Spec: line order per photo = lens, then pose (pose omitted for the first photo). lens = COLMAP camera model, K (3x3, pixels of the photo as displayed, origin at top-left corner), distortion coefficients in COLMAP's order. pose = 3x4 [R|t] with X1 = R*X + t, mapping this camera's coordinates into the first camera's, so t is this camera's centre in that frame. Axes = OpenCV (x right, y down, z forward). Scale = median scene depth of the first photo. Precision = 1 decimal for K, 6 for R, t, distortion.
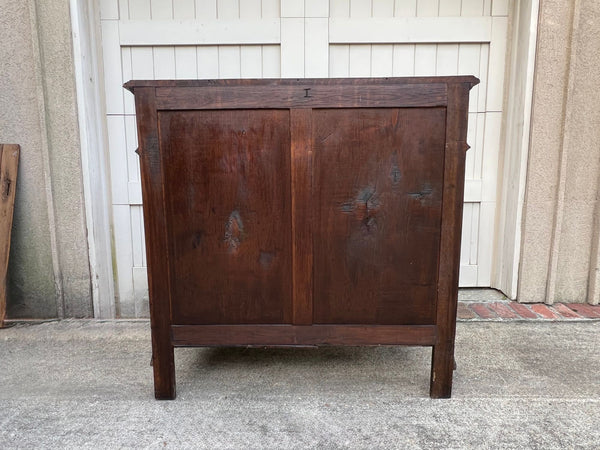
lens RADIAL K [[397.9, 0, 294.6], [0, 397.9, 230.5], [0, 0, 1]] dist [0.000366, -0.001997]
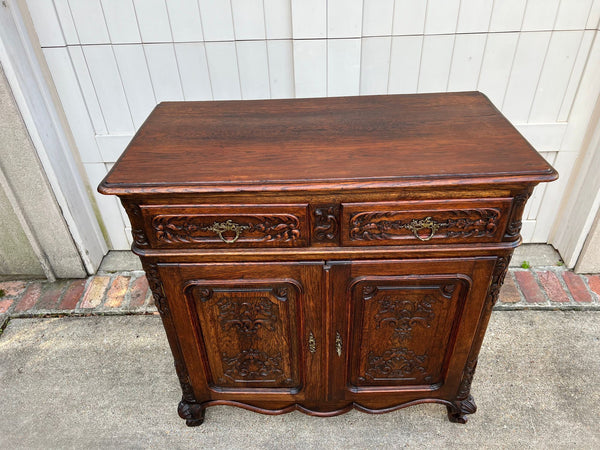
lens RADIAL K [[454.6, 0, 303.9], [0, 454.6, 230.0], [0, 0, 1]] dist [0.060217, -0.071944]
pose [[0.999563, -0.014346, -0.025831, 0.001078], [0.024899, 0.879661, 0.474948, -0.401001], [0.015909, -0.475384, 0.879635, 0.159121]]
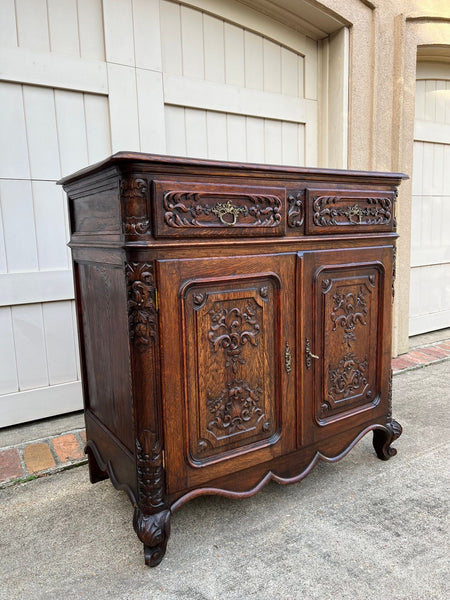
lens RADIAL K [[441.4, 0, 215.4], [0, 441.4, 299.2], [0, 0, 1]] dist [0.060689, -0.061616]
pose [[0.847700, -0.093966, 0.522087, -0.395092], [0.098712, 0.994939, 0.018796, -0.066718], [-0.521211, 0.035603, 0.852685, 0.174401]]
